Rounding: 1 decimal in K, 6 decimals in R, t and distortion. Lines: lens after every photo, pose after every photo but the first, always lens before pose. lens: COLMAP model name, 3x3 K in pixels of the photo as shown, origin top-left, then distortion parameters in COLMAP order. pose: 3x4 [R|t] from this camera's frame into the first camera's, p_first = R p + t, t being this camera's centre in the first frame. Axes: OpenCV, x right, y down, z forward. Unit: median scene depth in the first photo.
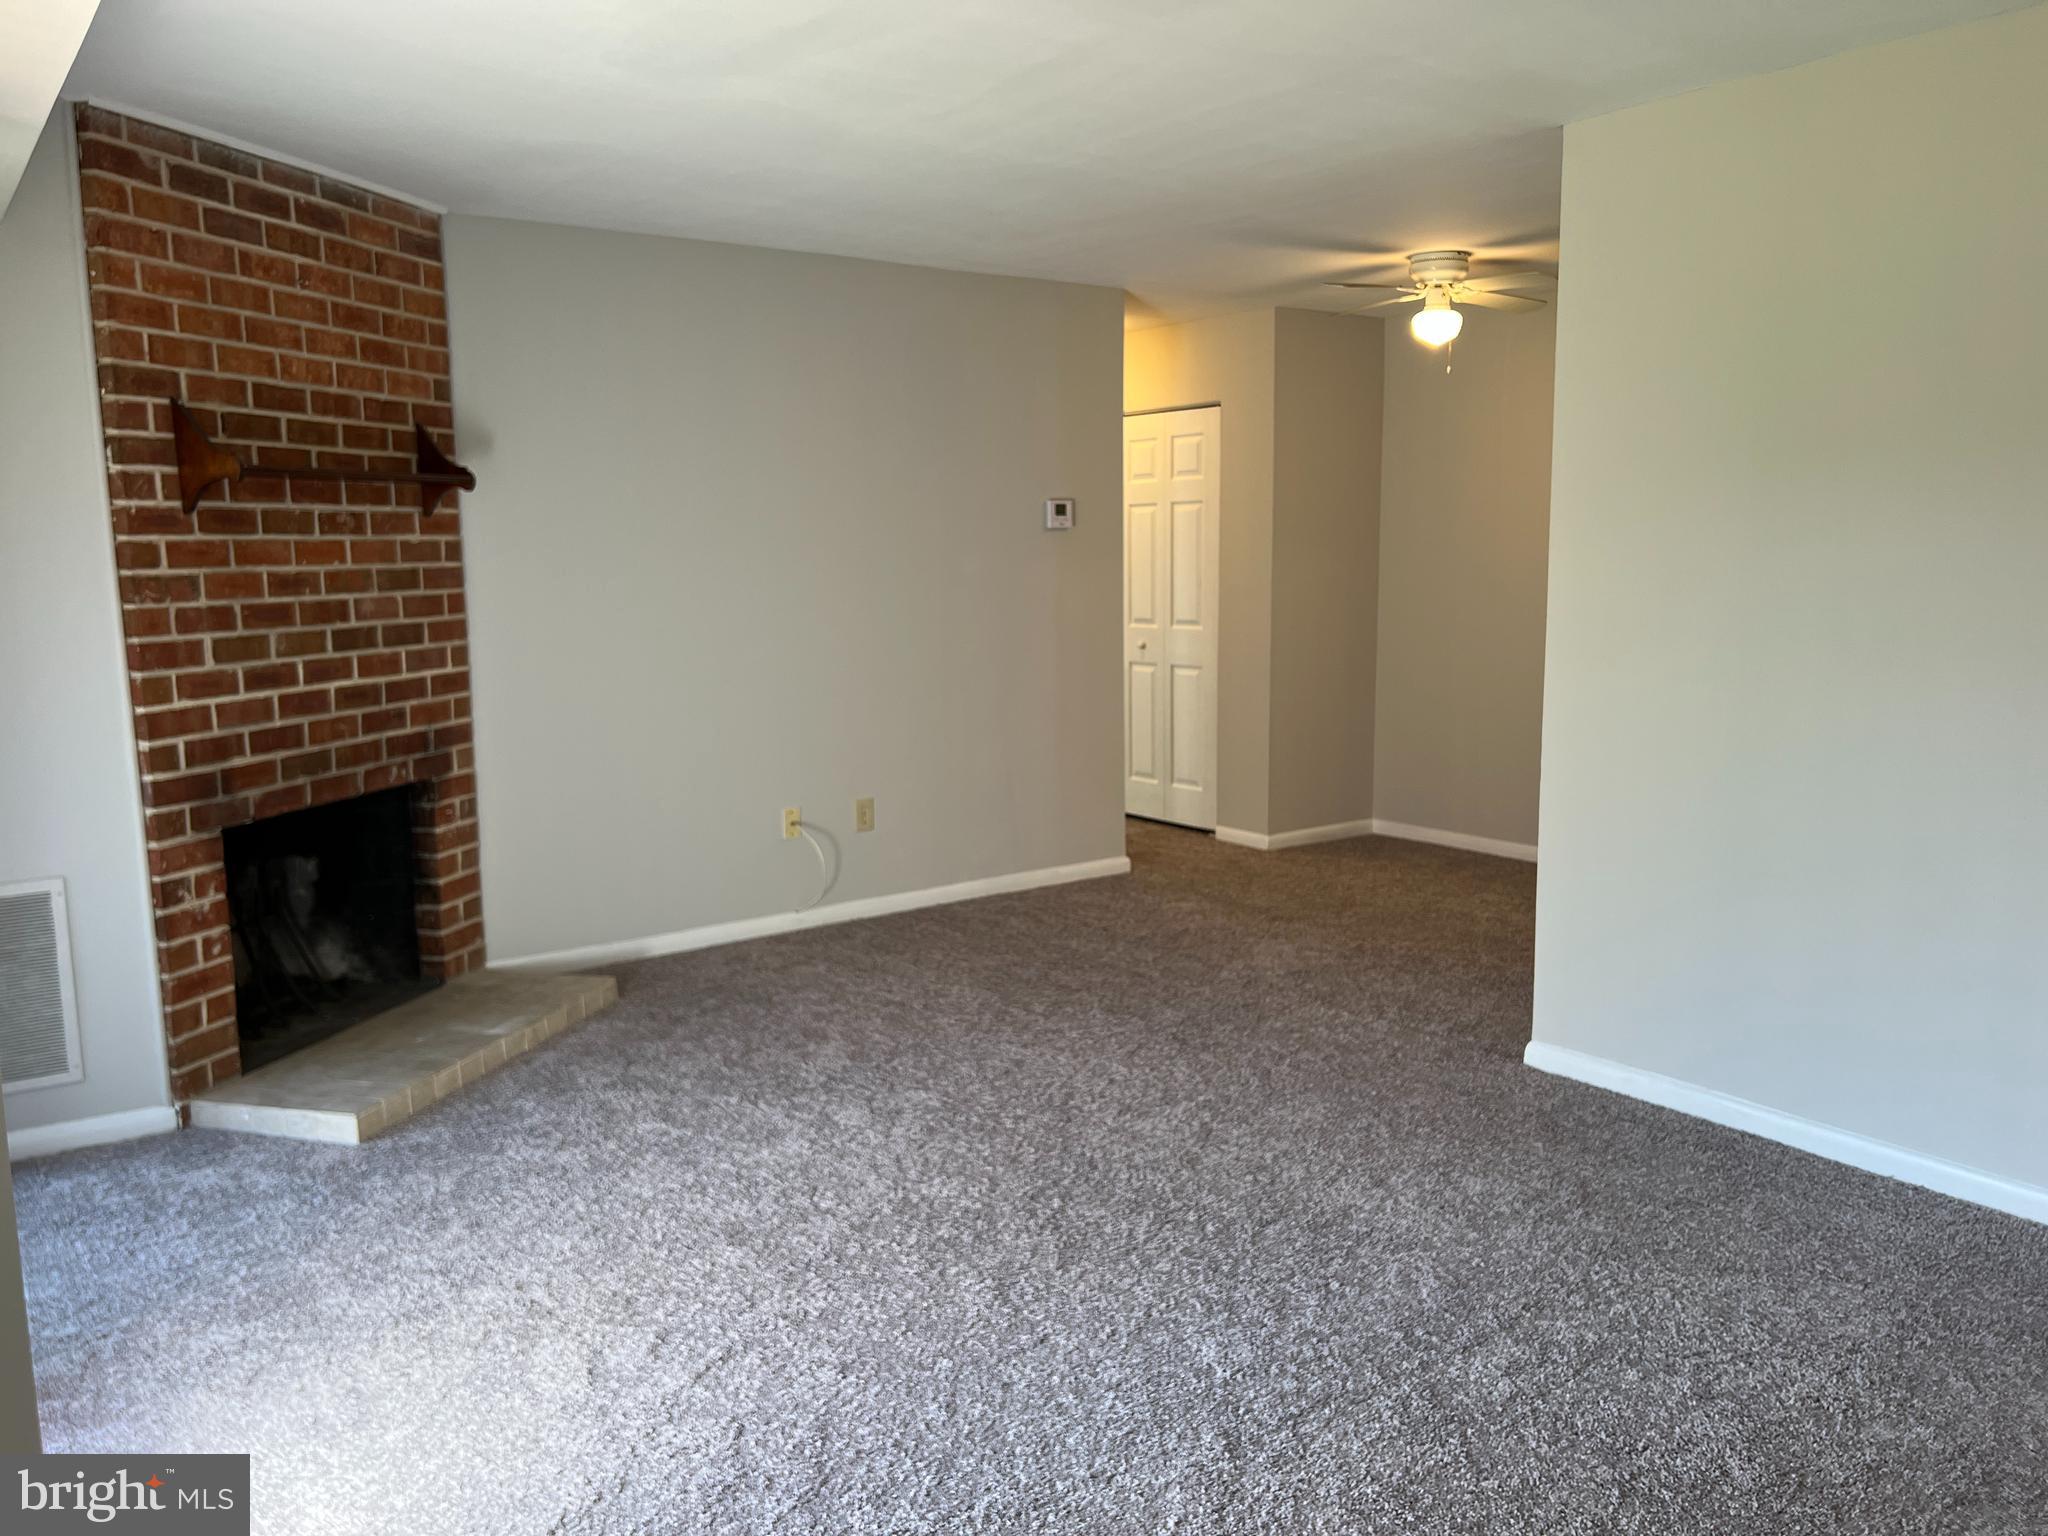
lens RADIAL K [[1558.2, 0, 1024.0], [0, 1558.2, 768.0], [0, 0, 1]] dist [-0.010684, -0.002661]
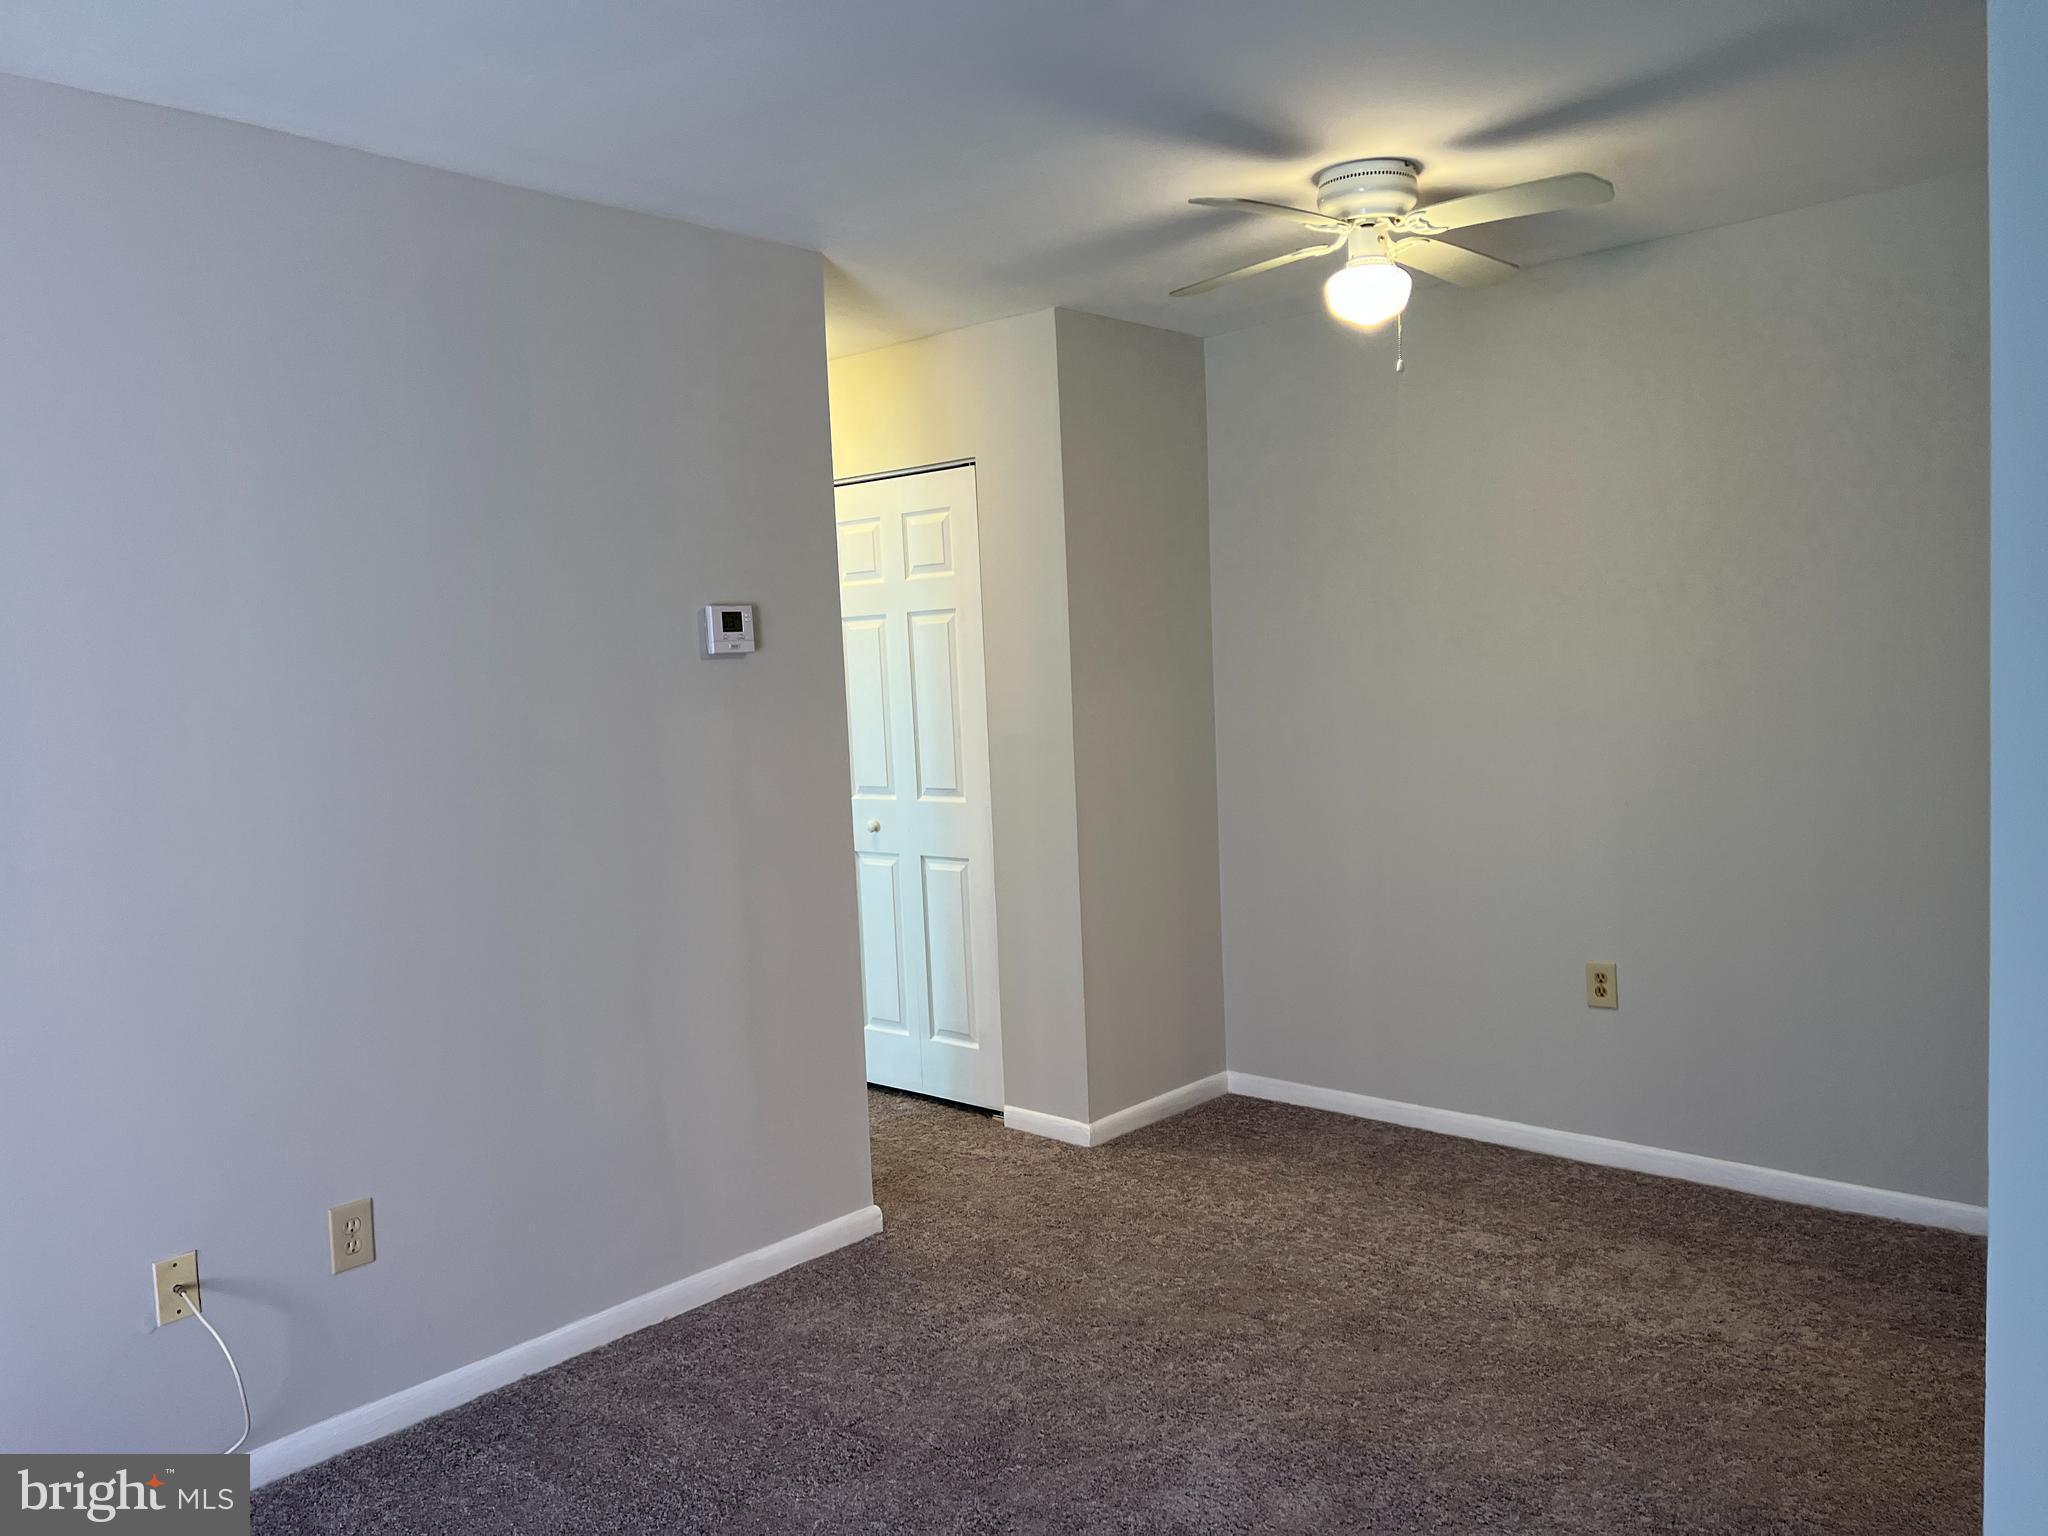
lens RADIAL K [[1524.8, 0, 982.6], [0, 1524.8, 806.6], [0, 0, 1]] dist [0.000419, -0.000006]
pose [[0.986322, -0.042588, 0.159231, 0.018810], [0.052770, 0.996786, -0.060270, -0.053607], [-0.156152, 0.067849, 0.985400, 0.388802]]
